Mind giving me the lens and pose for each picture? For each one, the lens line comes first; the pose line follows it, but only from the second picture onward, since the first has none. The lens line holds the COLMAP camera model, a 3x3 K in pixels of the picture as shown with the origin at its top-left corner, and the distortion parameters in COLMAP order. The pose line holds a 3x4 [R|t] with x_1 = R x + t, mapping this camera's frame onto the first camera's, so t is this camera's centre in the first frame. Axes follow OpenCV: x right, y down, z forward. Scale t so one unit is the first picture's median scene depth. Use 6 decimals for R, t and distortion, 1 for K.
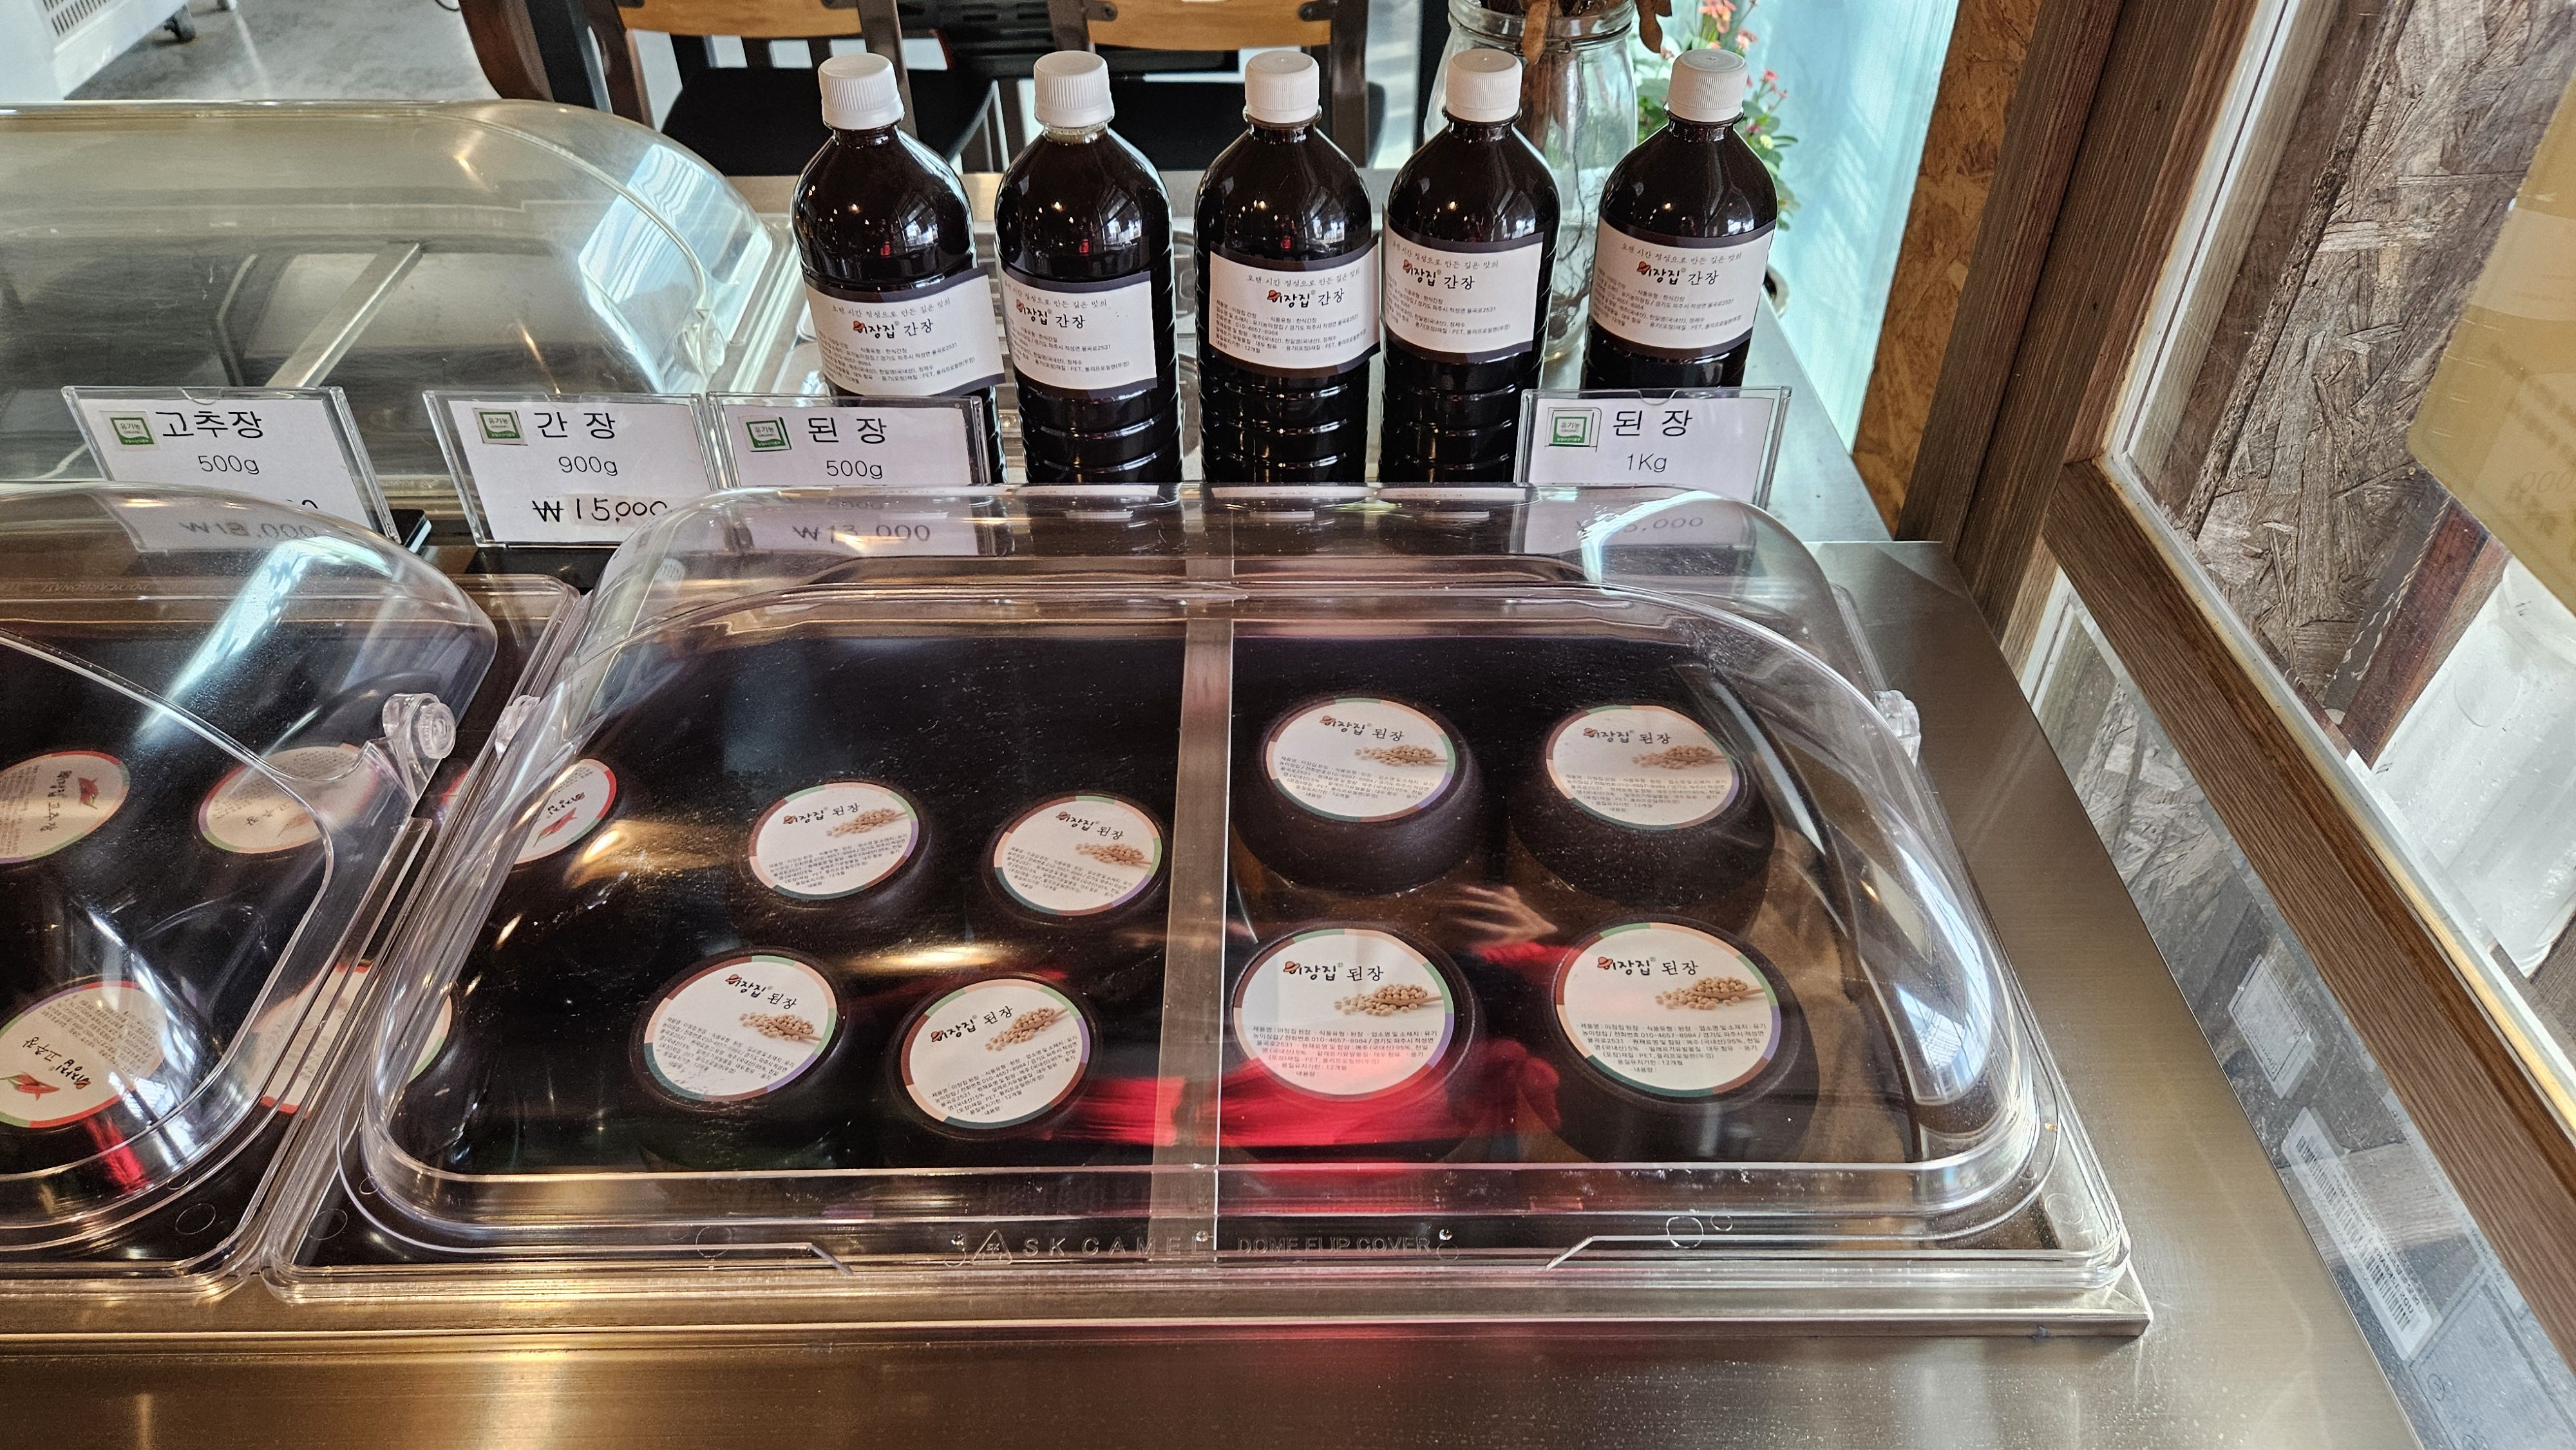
lens RADIAL K [[1680.9, 0, 1345.0], [0, 1680.9, 728.6], [0, 0, 1]] dist [0.062538, -0.052480]
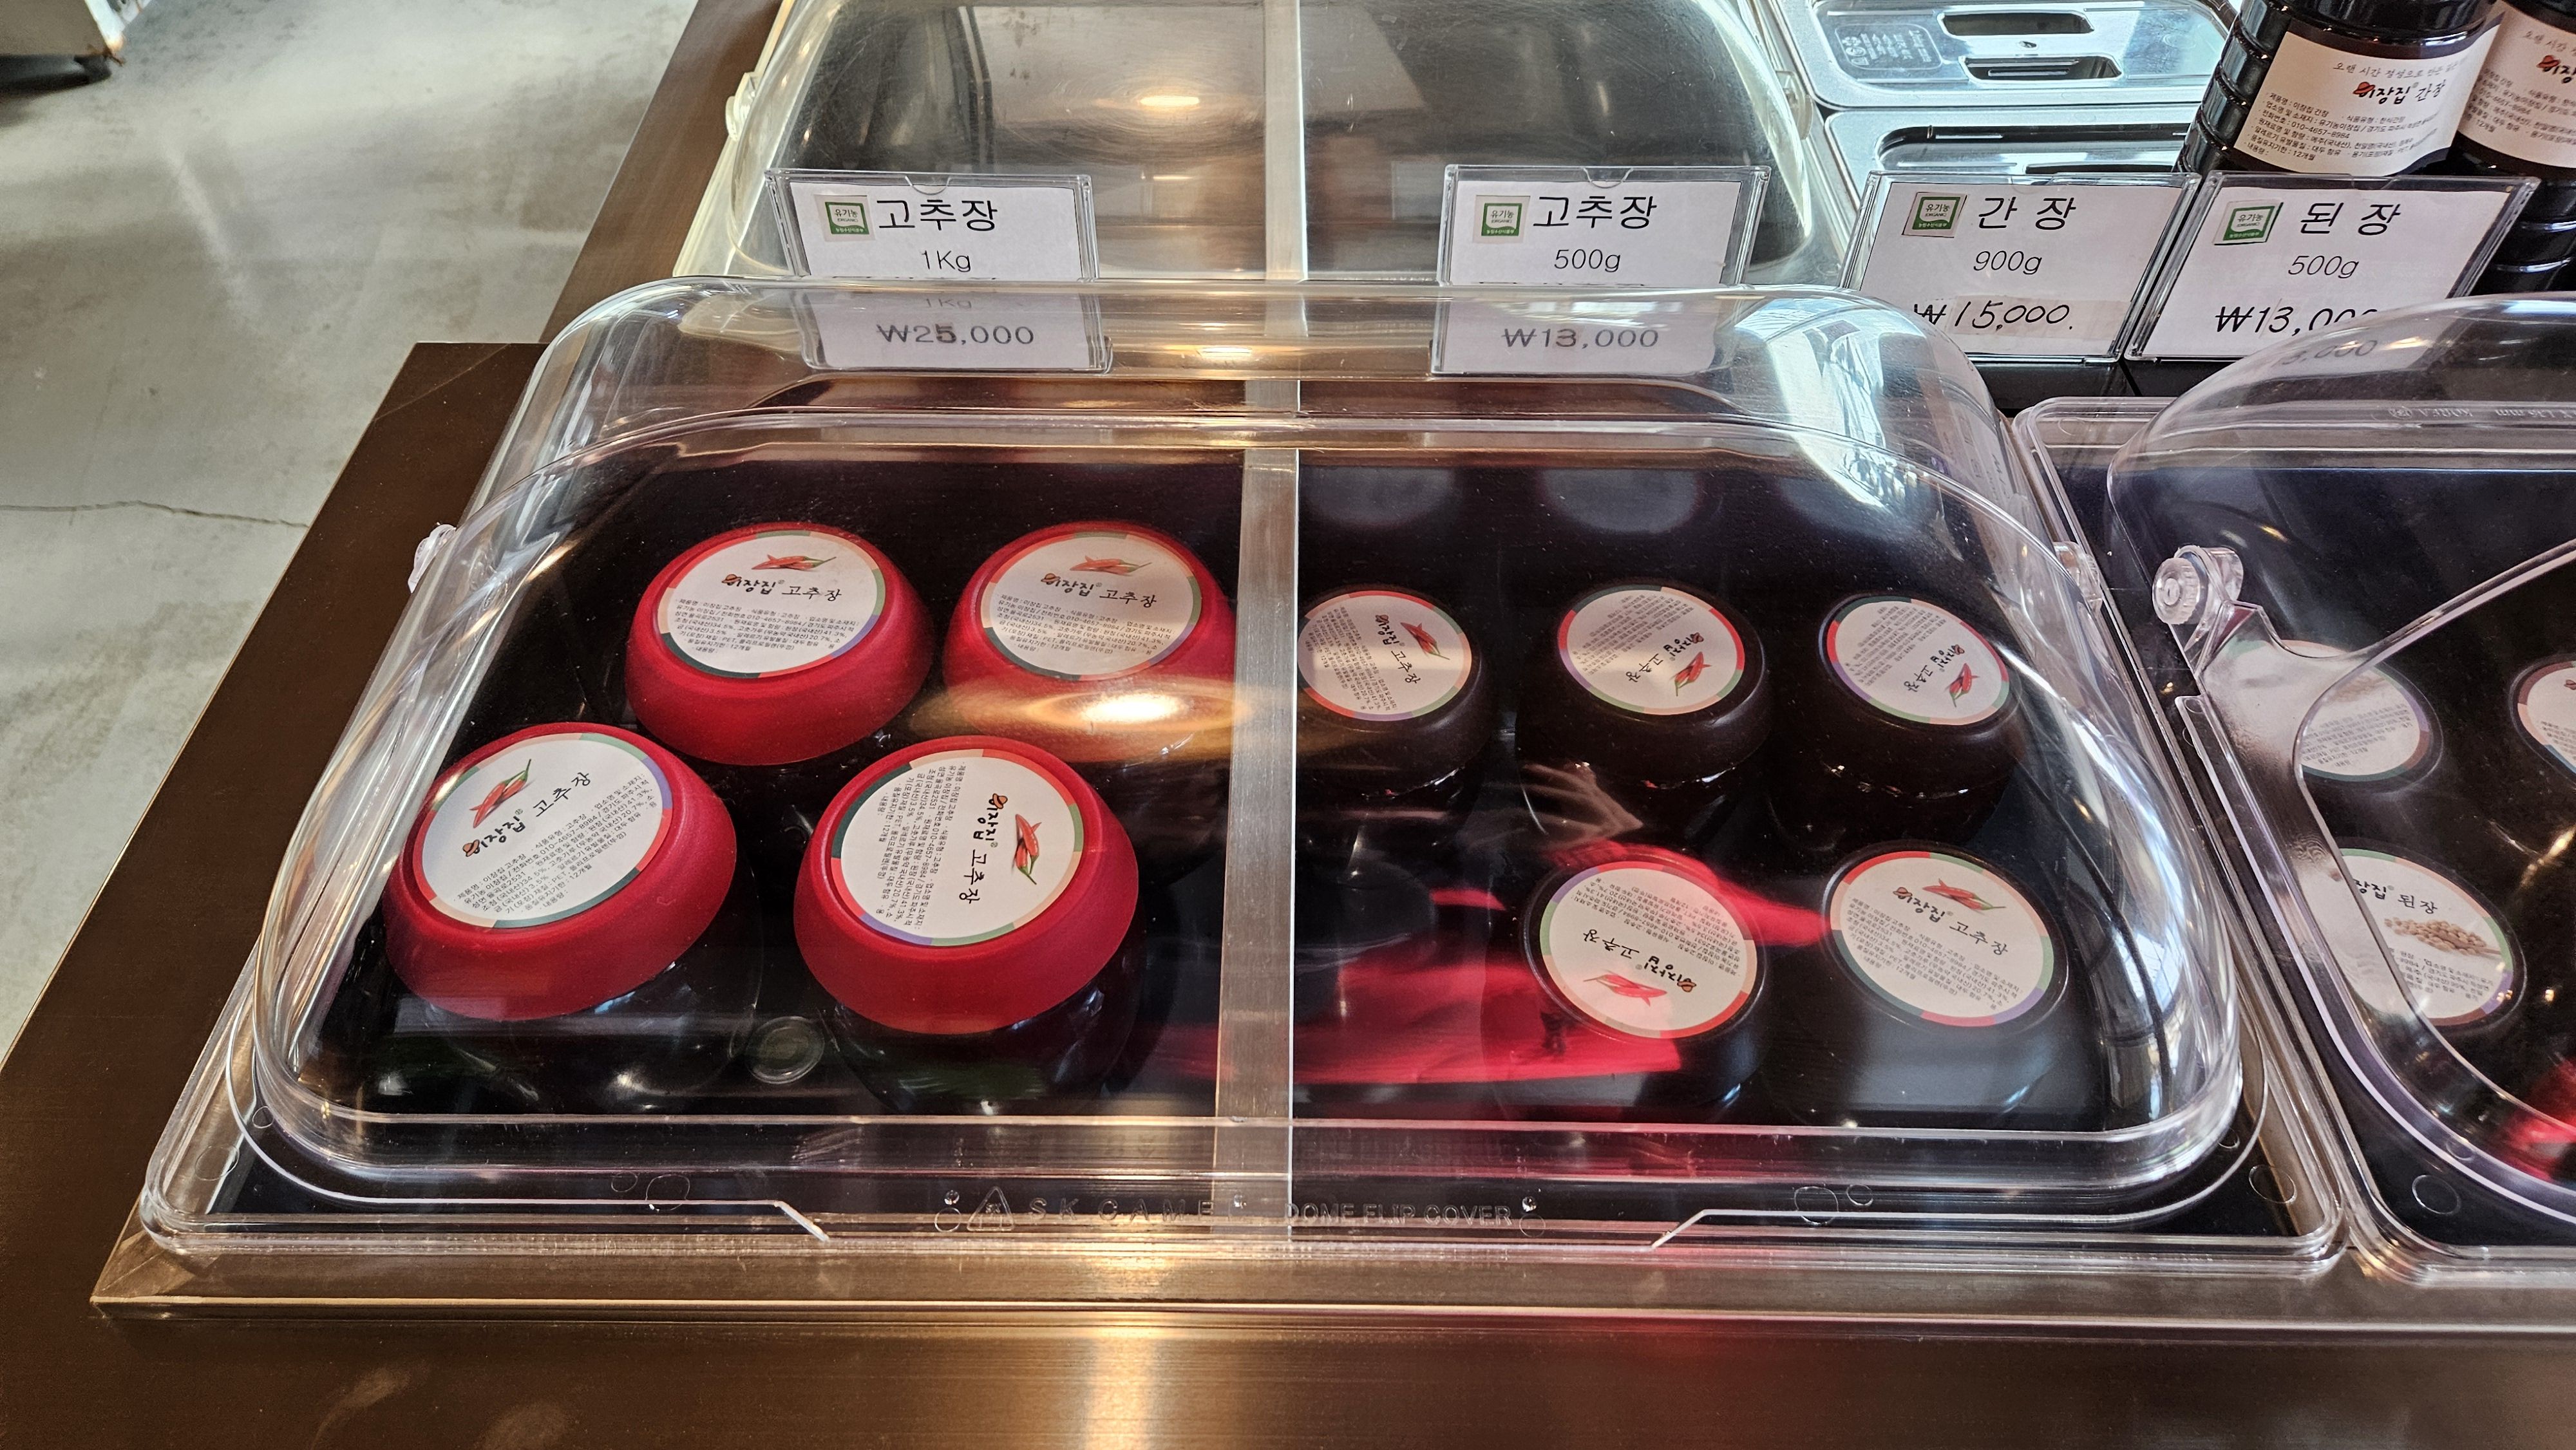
lens RADIAL K [[1680.9, 0, 1296.3], [0, 1680.9, 723.1], [0, 0, 1]] dist [0.062538, -0.052480]
pose [[0.999680, 0.016663, -0.019035, -0.783184], [-0.014255, 0.992636, 0.120297, -0.023745], [0.020899, -0.119987, 0.992555, 0.124244]]
